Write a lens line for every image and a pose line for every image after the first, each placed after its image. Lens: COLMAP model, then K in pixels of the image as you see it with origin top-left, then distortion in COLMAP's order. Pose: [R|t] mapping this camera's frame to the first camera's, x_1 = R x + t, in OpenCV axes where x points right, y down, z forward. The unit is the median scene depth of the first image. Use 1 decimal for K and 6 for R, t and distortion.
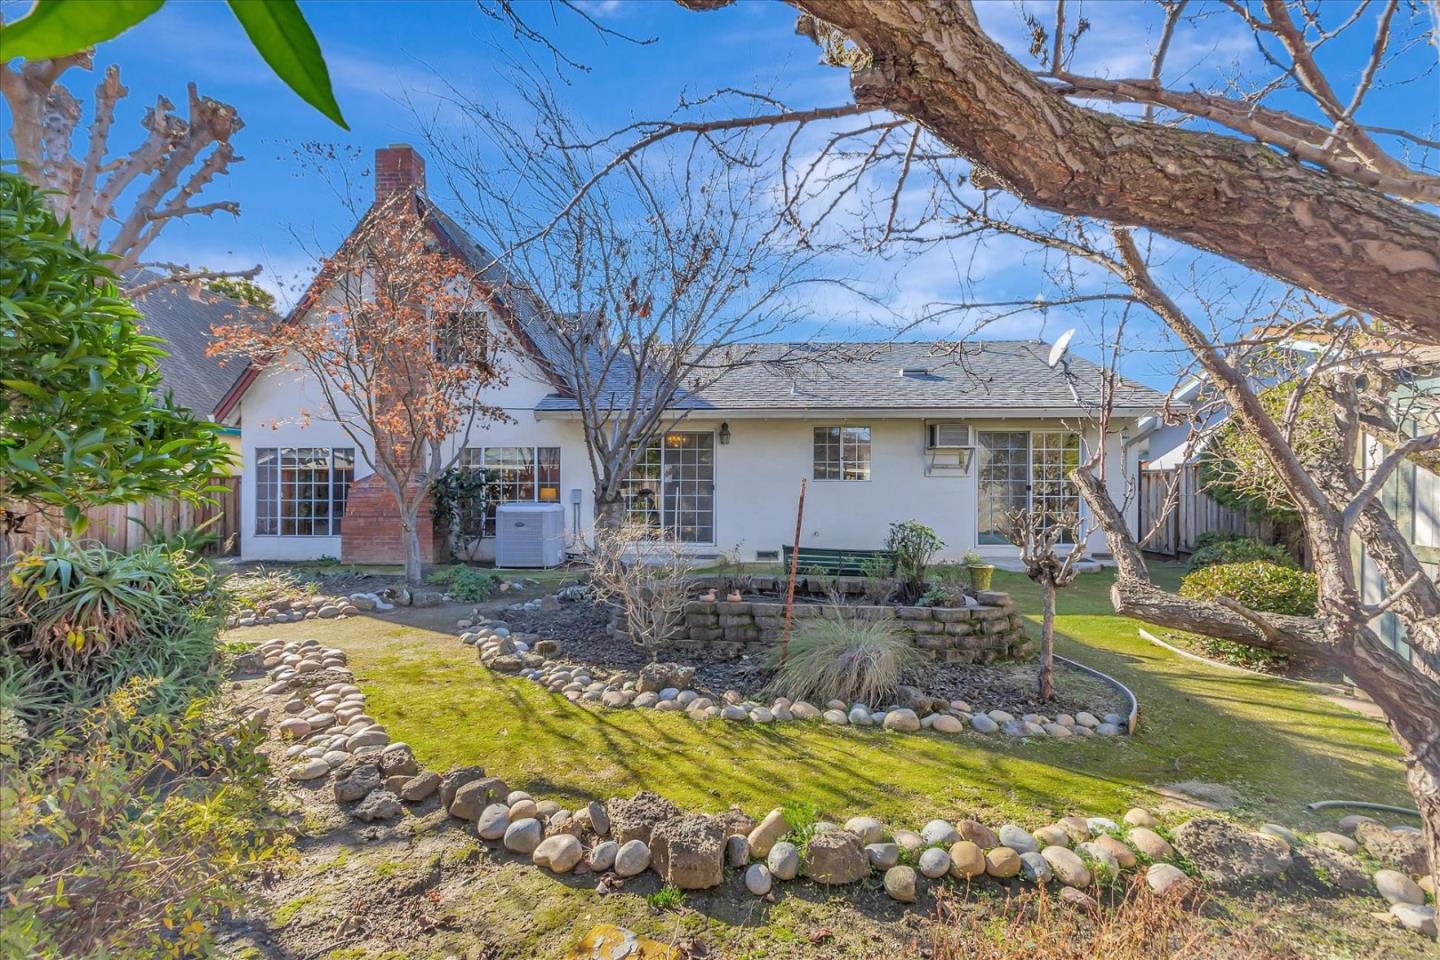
lens RADIAL K [[657.0, 0, 723.4], [0, 657.0, 478.1], [0, 0, 1]] dist [0.000821, 0.000171]
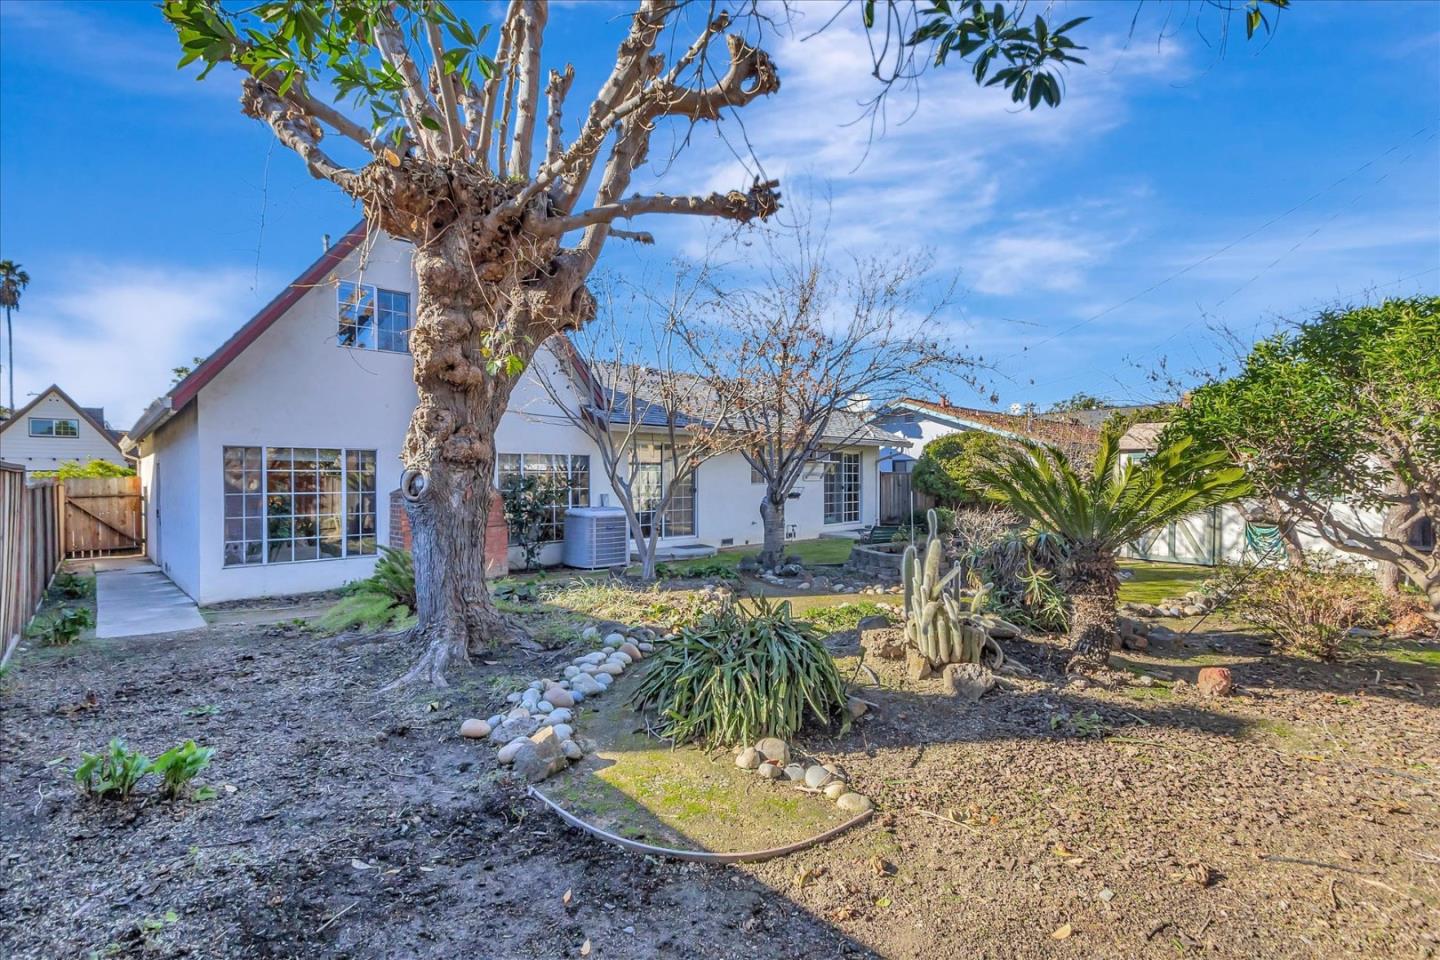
lens RADIAL K [[657.0, 0, 723.4], [0, 657.0, 478.1], [0, 0, 1]] dist [0.000821, 0.000171]
pose [[0.680528, -0.001198, 0.732721, -0.870439], [0.004546, 0.999986, -0.002588, -0.006032], [-0.732708, 0.005092, 0.680524, 0.108065]]
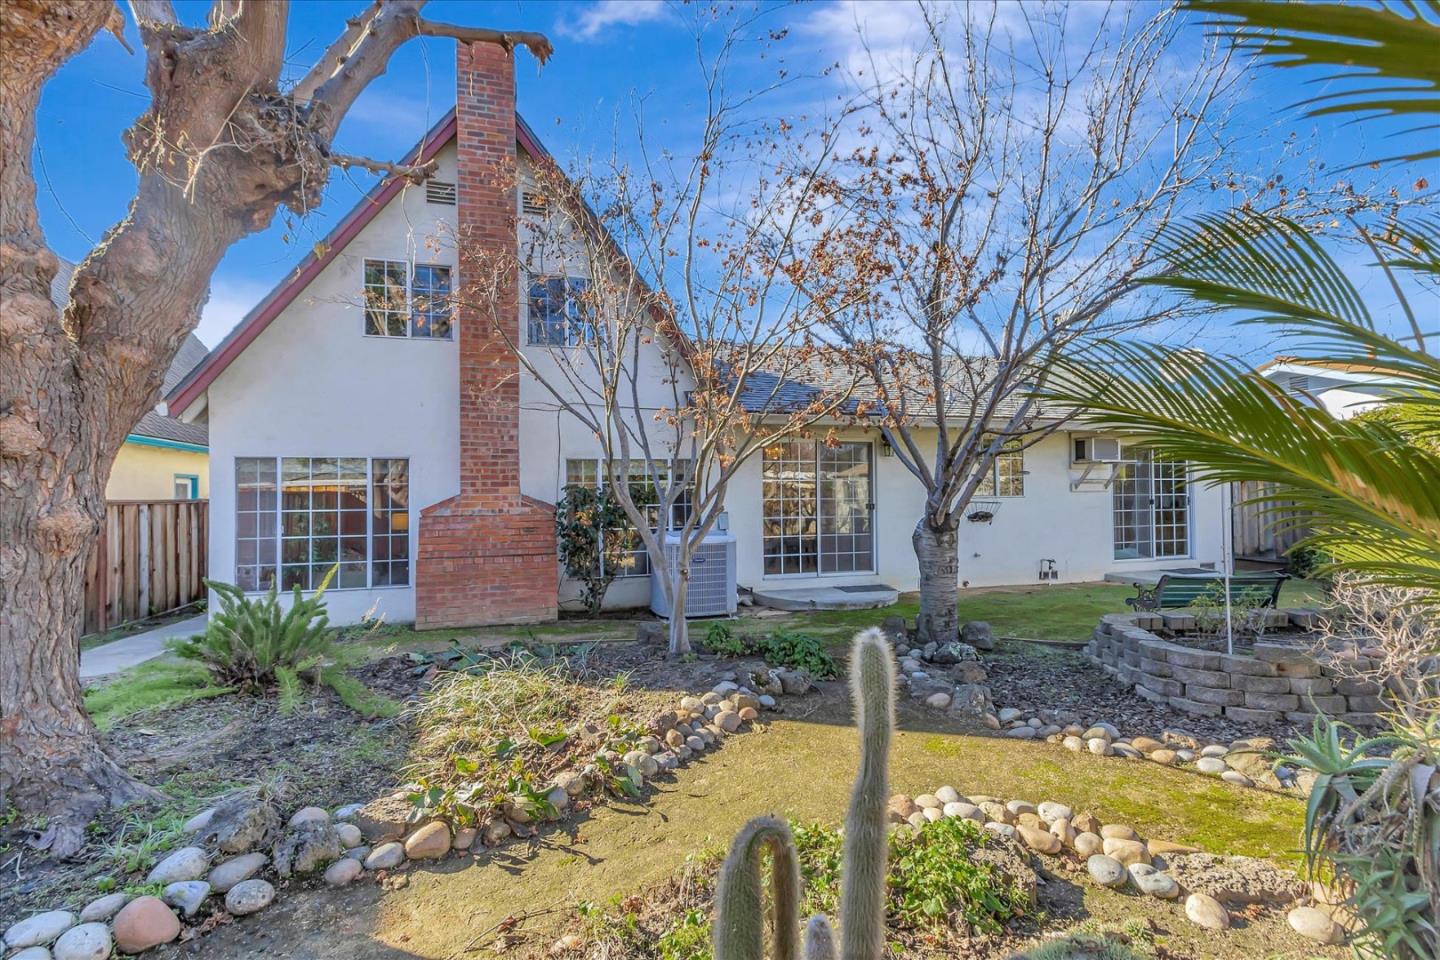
lens RADIAL K [[657.0, 0, 723.4], [0, 657.0, 478.1], [0, 0, 1]] dist [0.000821, 0.000171]
pose [[0.943122, -0.001896, 0.332442, -0.478444], [0.011908, 0.999535, -0.028080, -0.001497], [-0.332234, 0.030442, 0.942705, 0.242437]]
